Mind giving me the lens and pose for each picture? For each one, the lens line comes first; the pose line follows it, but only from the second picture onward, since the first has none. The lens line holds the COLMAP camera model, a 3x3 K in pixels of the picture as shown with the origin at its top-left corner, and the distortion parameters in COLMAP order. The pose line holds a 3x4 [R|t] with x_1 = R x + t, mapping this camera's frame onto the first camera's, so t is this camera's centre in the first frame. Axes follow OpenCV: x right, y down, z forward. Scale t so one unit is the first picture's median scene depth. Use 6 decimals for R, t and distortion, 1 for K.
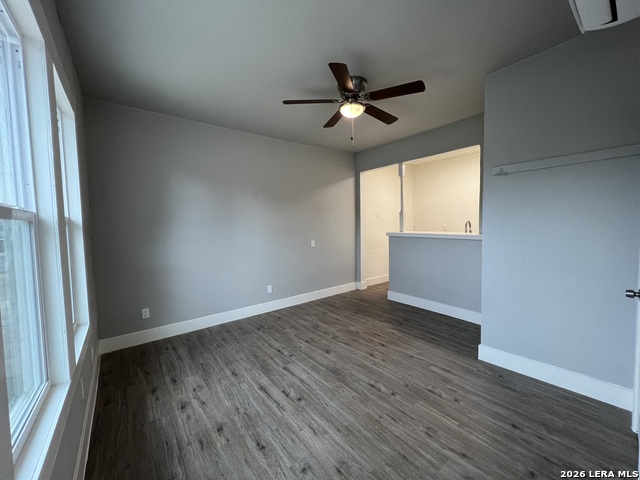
lens RADIAL K [[255.6, 0, 319.3], [0, 255.6, 240.8], [0, 0, 1]] dist [0.000647, 0.000462]
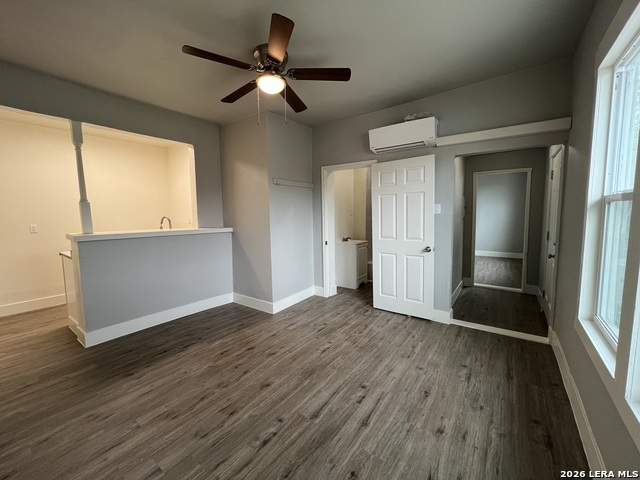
lens RADIAL K [[255.6, 0, 319.6], [0, 255.6, 236.7], [0, 0, 1]] dist [0.000647, 0.000462]
pose [[-0.263553, -0.061032, 0.962712, -0.754384], [0.086444, 0.992487, 0.086585, -0.055281], [-0.960764, 0.106041, -0.256297, 1.063144]]
